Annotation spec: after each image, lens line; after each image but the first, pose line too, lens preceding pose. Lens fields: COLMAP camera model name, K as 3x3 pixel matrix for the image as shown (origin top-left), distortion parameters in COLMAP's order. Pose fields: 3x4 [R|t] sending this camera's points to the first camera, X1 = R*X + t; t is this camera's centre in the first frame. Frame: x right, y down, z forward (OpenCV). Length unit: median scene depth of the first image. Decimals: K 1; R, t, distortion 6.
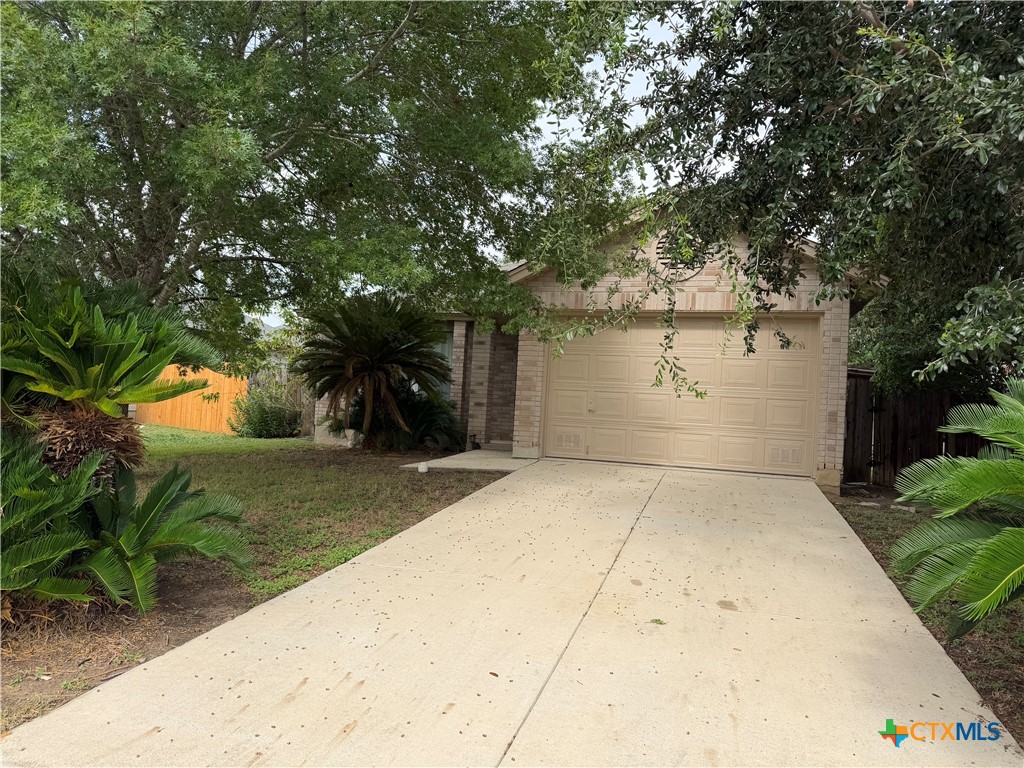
lens RADIAL K [[720.8, 0, 511.7], [0, 720.8, 390.6], [0, 0, 1]] dist [0.060481, -0.076523]
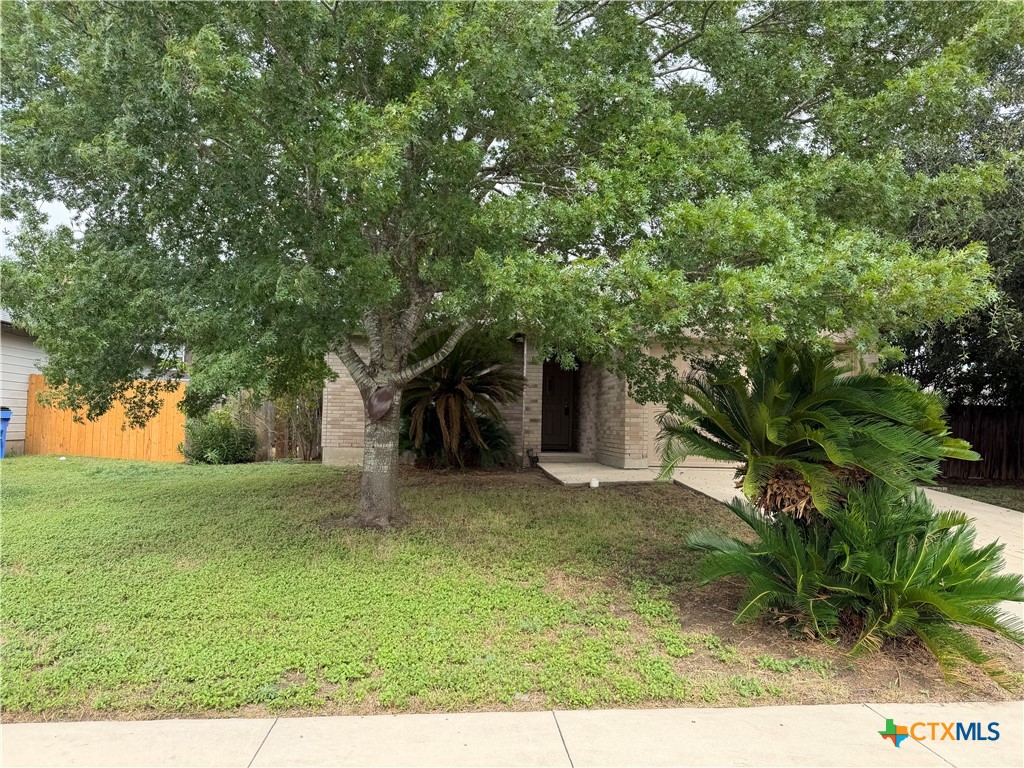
lens RADIAL K [[720.8, 0, 510.6], [0, 720.8, 390.4], [0, 0, 1]] dist [0.060481, -0.076523]
pose [[0.920204, -0.018930, 0.390981, -0.538864], [0.019300, 0.999809, 0.002983, -0.032181], [-0.390963, 0.004801, 0.920394, 0.029356]]
